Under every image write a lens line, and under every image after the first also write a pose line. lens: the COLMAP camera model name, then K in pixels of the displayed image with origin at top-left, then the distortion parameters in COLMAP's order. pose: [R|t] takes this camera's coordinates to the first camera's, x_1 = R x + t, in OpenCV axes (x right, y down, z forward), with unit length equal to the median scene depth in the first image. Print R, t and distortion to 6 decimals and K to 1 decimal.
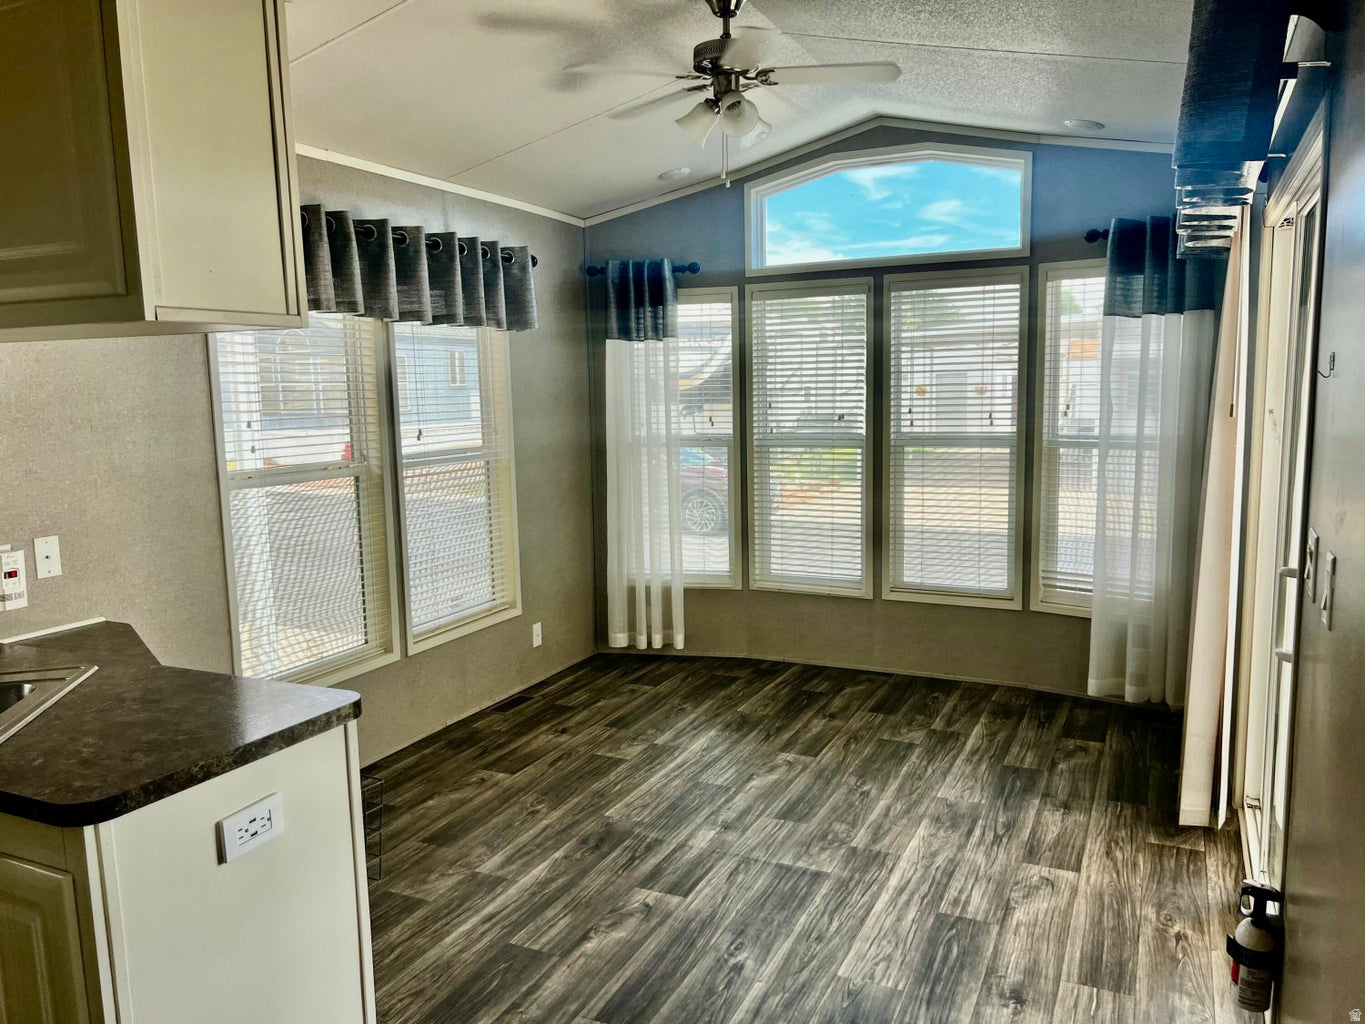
lens RADIAL K [[1028.9, 0, 680.0], [0, 1028.9, 520.5], [0, 0, 1]] dist [0.054741, -0.066374]
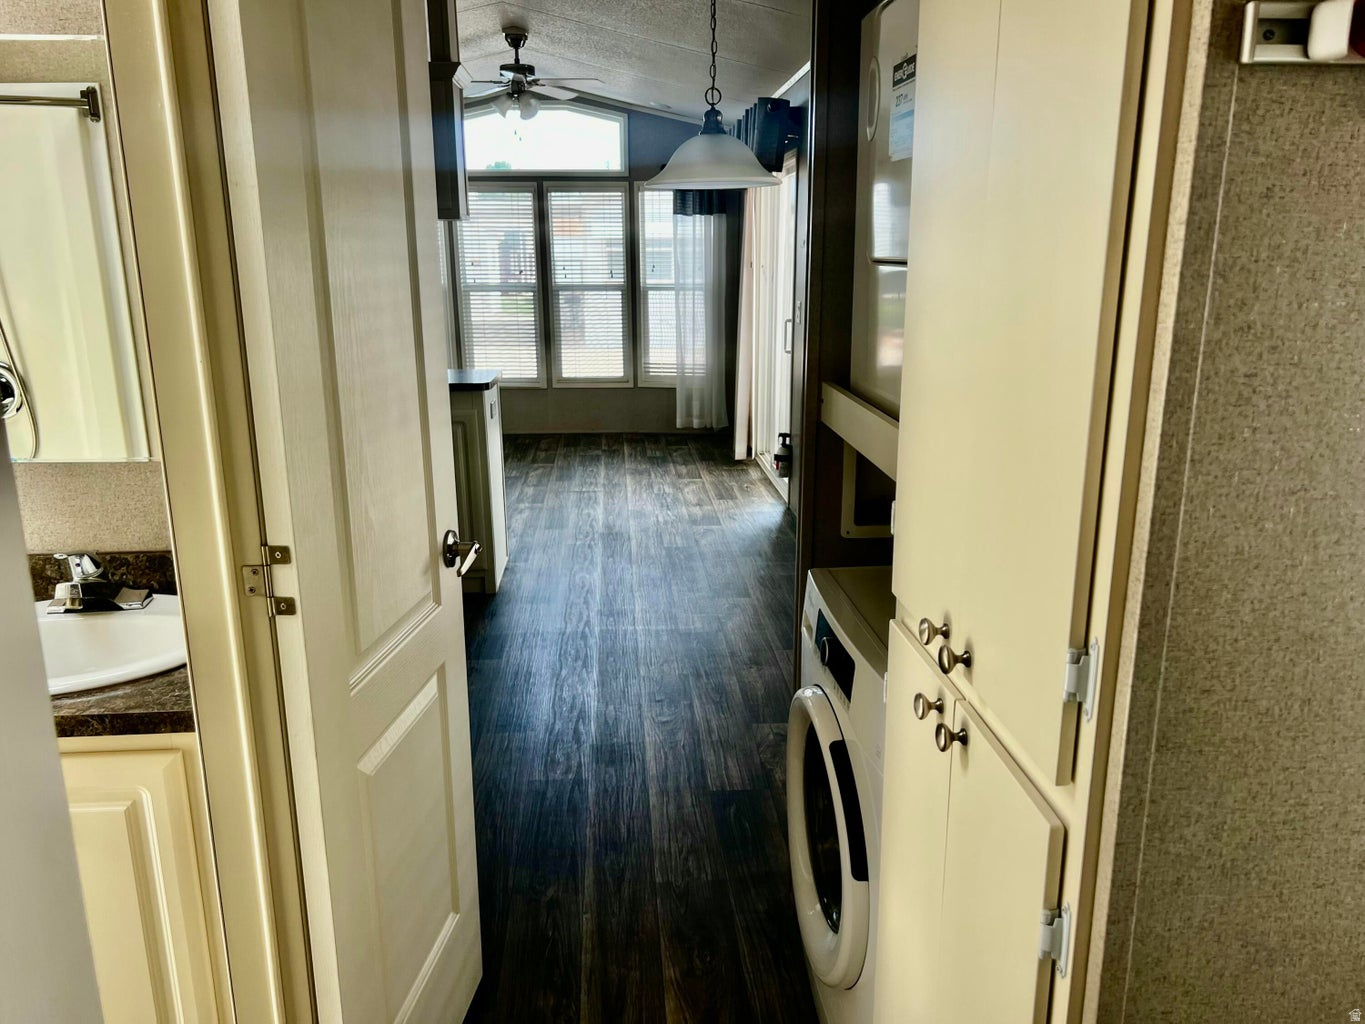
lens RADIAL K [[1028.9, 0, 682.1], [0, 1028.9, 540.3], [0, 0, 1]] dist [0.054741, -0.066374]
pose [[0.873789, -0.117098, 0.471996, -0.493112], [0.052312, 0.987578, 0.148166, 0.096981], [-0.483483, -0.104775, 0.869061, -0.632304]]
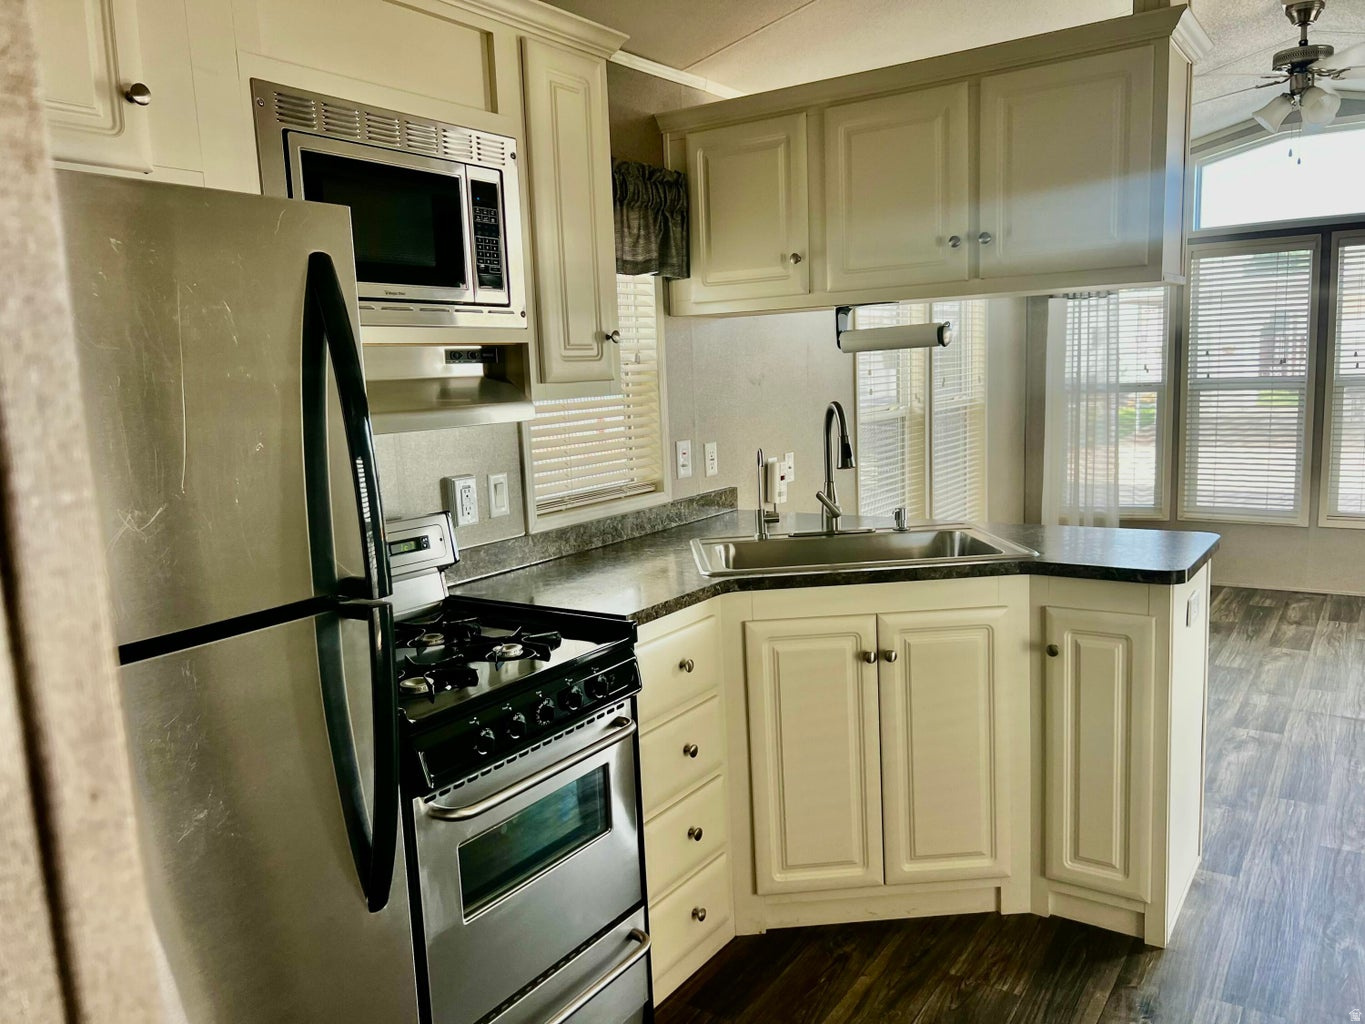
lens RADIAL K [[1028.9, 0, 689.2], [0, 1028.9, 523.0], [0, 0, 1]] dist [0.054741, -0.066374]
pose [[0.987132, 0.002208, -0.159895, -0.339528], [0.002420, 0.999584, 0.028739, 0.045377], [0.159892, -0.028756, 0.986716, -0.243139]]
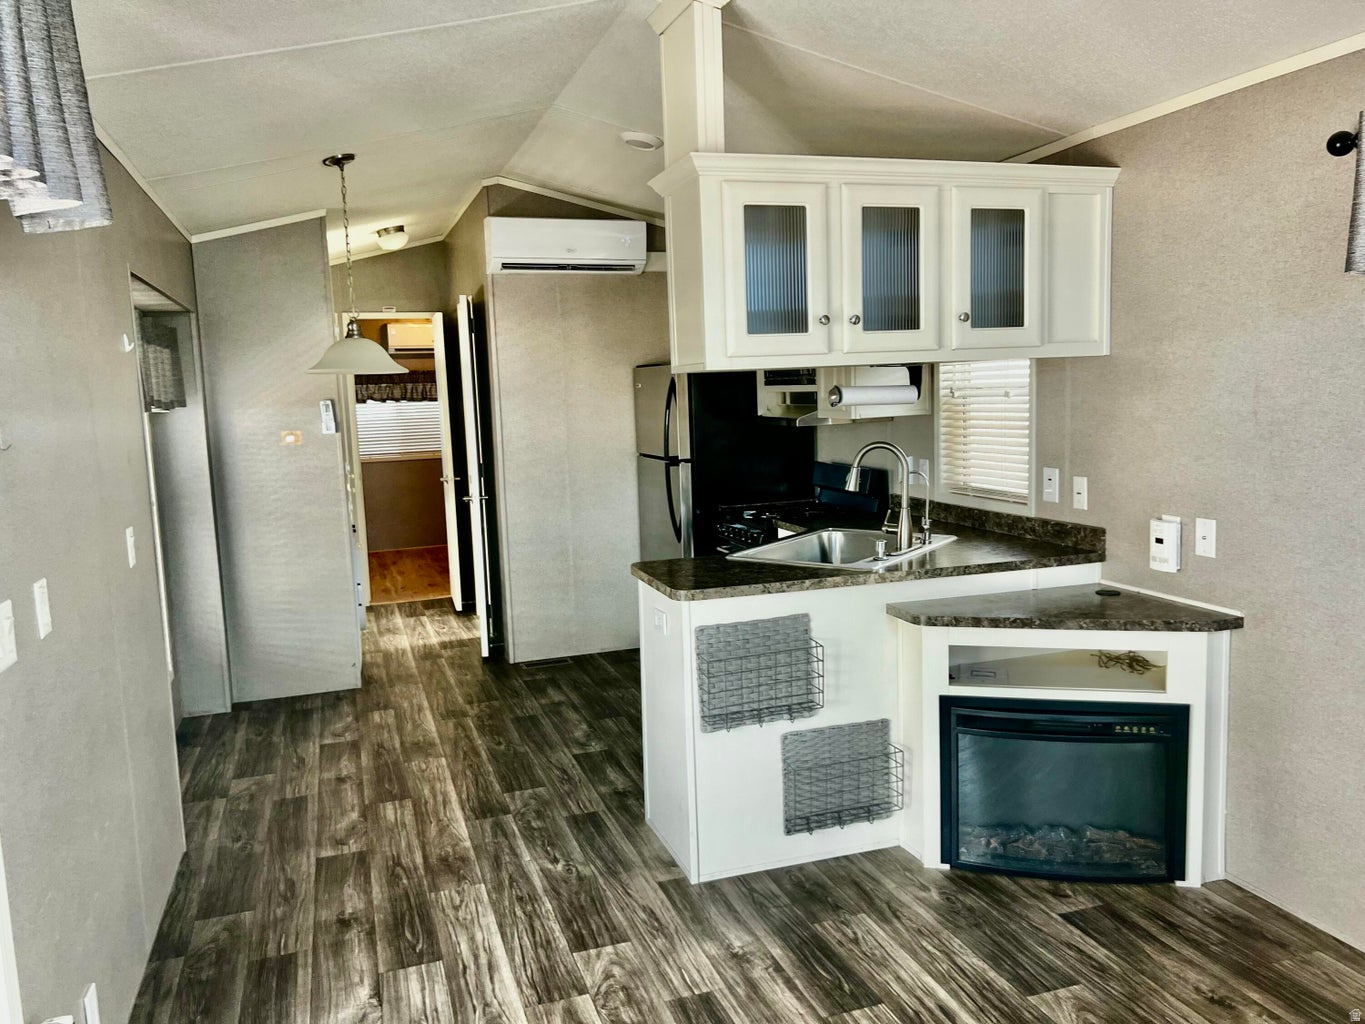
lens RADIAL K [[1028.9, 0, 678.8], [0, 1028.9, 526.4], [0, 0, 1]] dist [0.054741, -0.066374]
pose [[-0.716669, 0.139023, -0.683417, 0.454447], [-0.045415, 0.968548, 0.244649, -0.175492], [0.695934, 0.206369, -0.687814, 1.129126]]
